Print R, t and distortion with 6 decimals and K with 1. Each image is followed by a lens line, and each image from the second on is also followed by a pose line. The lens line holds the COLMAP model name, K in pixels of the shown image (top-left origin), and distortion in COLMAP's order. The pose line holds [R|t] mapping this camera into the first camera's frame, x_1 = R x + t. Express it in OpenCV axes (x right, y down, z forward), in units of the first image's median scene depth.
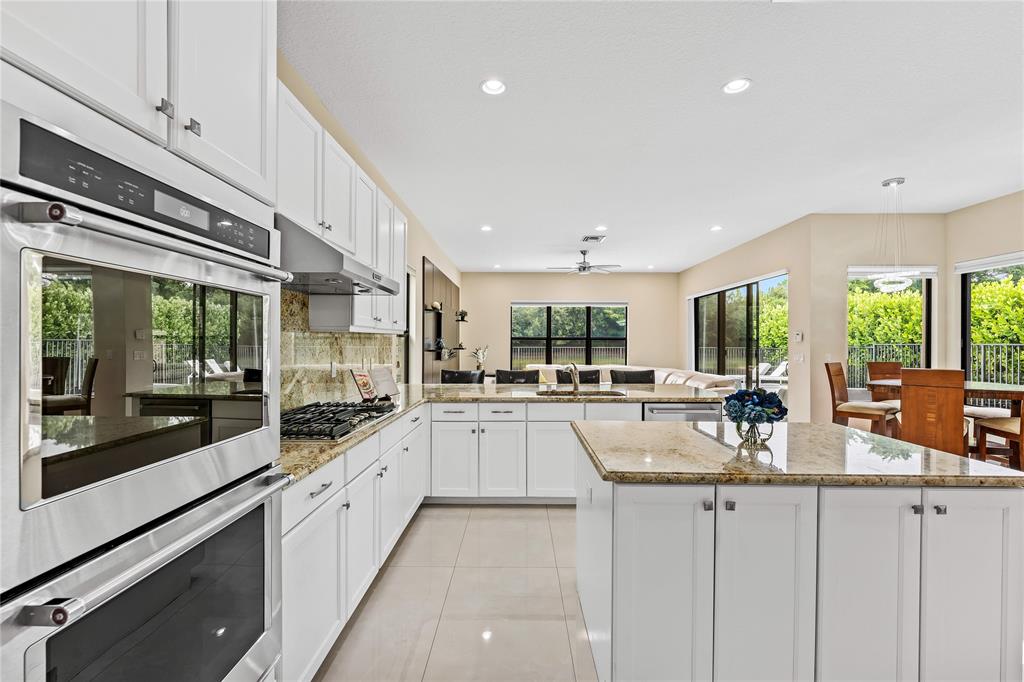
lens RADIAL K [[451.8, 0, 512.4], [0, 451.8, 342.1], [0, 0, 1]] dist [0.012435, -0.000532]
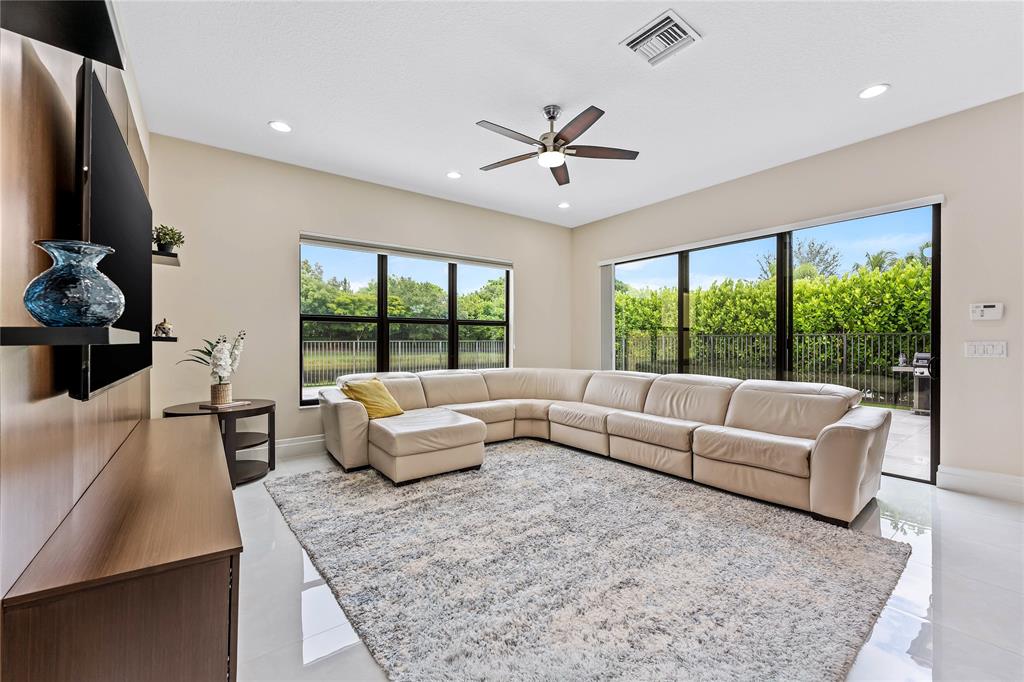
lens RADIAL K [[421.9, 0, 530.5], [0, 421.9, 339.4], [0, 0, 1]] dist [-0.002242, -0.000068]
pose [[0.779406, -0.003327, 0.626510, -0.091362], [0.003432, 0.999994, 0.001041, 0.014454], [-0.626510, 0.001339, 0.779412, 0.567207]]
